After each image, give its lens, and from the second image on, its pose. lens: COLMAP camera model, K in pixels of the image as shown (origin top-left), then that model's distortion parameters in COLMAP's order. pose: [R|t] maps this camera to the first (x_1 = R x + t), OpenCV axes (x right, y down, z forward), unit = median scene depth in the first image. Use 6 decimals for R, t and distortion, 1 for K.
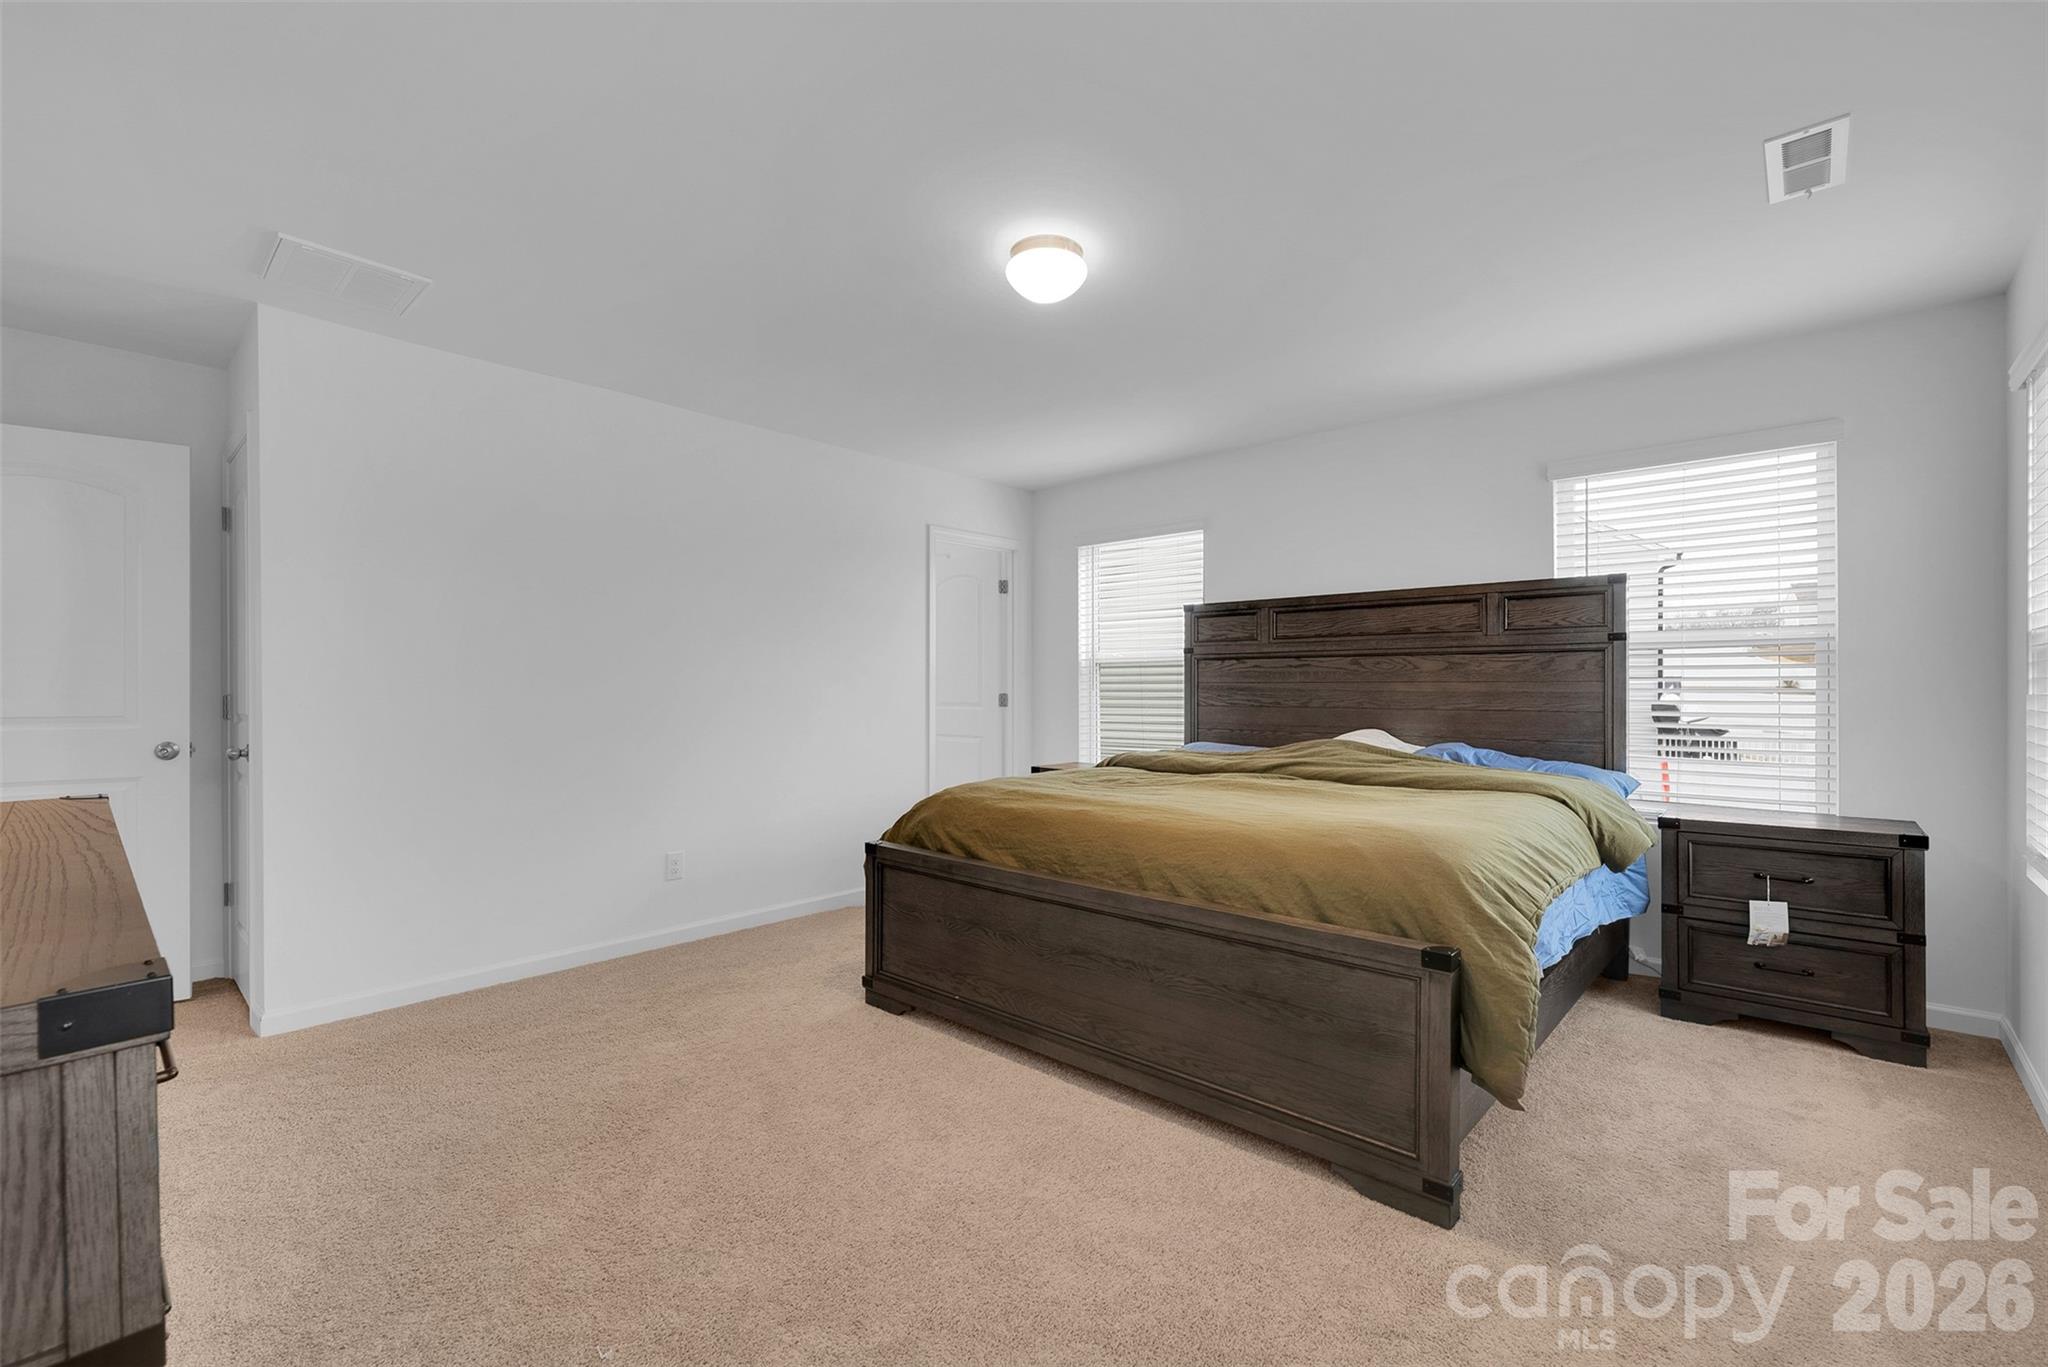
lens RADIAL K [[871.5, 0, 1007.2], [0, 871.5, 687.4], [0, 0, 1]] dist [-0.000256, -0.000216]
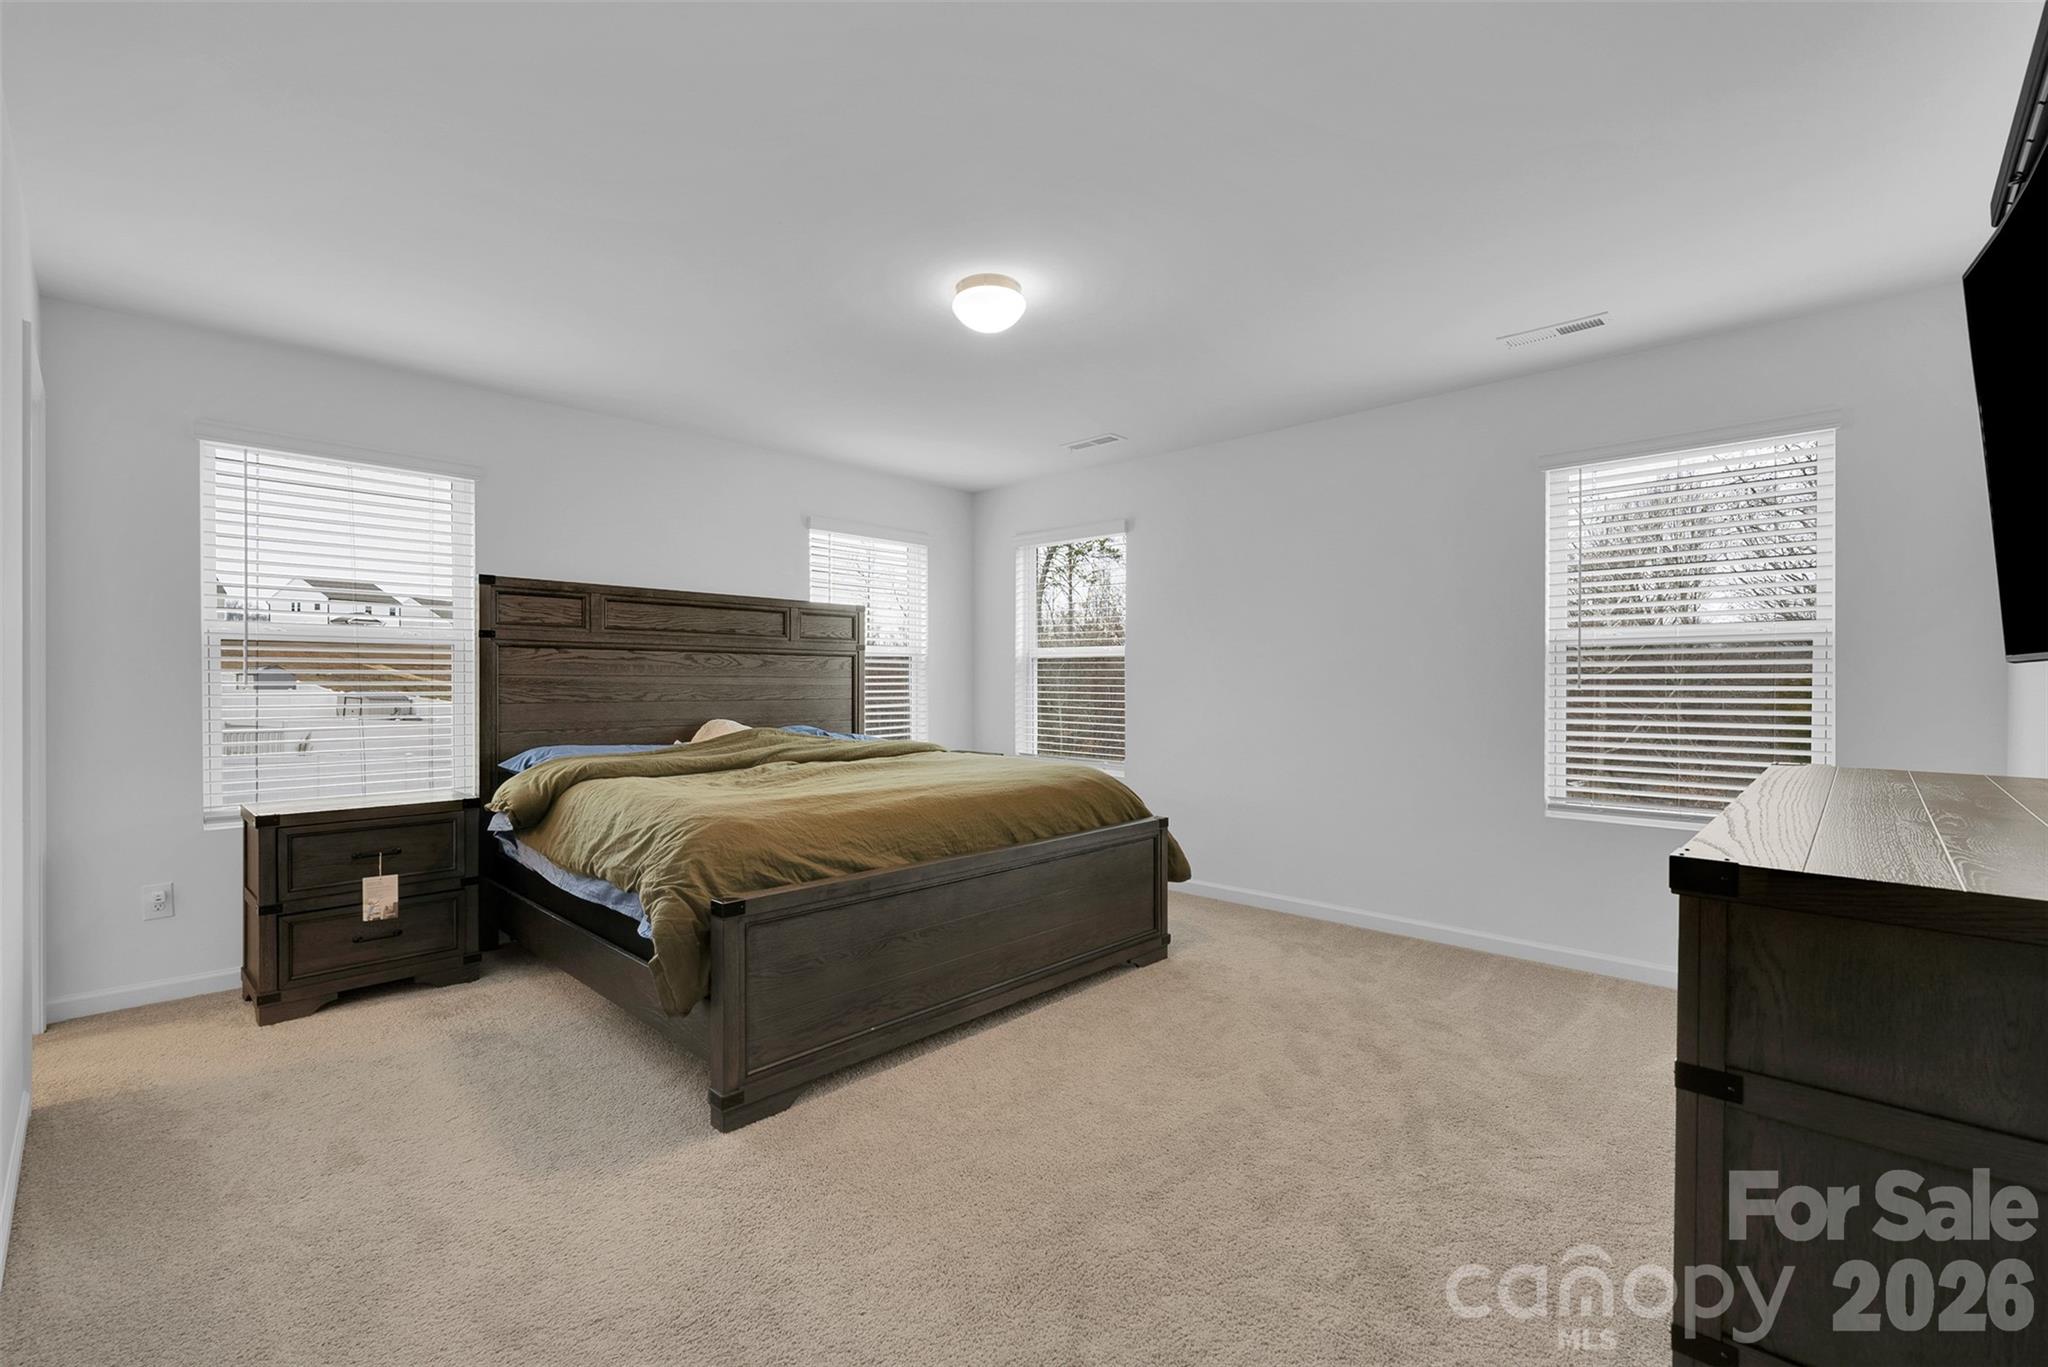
lens RADIAL K [[871.5, 0, 1007.2], [0, 871.5, 687.4], [0, 0, 1]] dist [-0.000256, -0.000216]
pose [[0.030945, -0.004522, 0.999511, -0.715950], [-0.001875, 0.999988, 0.004582, 0.002530], [-0.999519, -0.002016, 0.030936, 0.637316]]
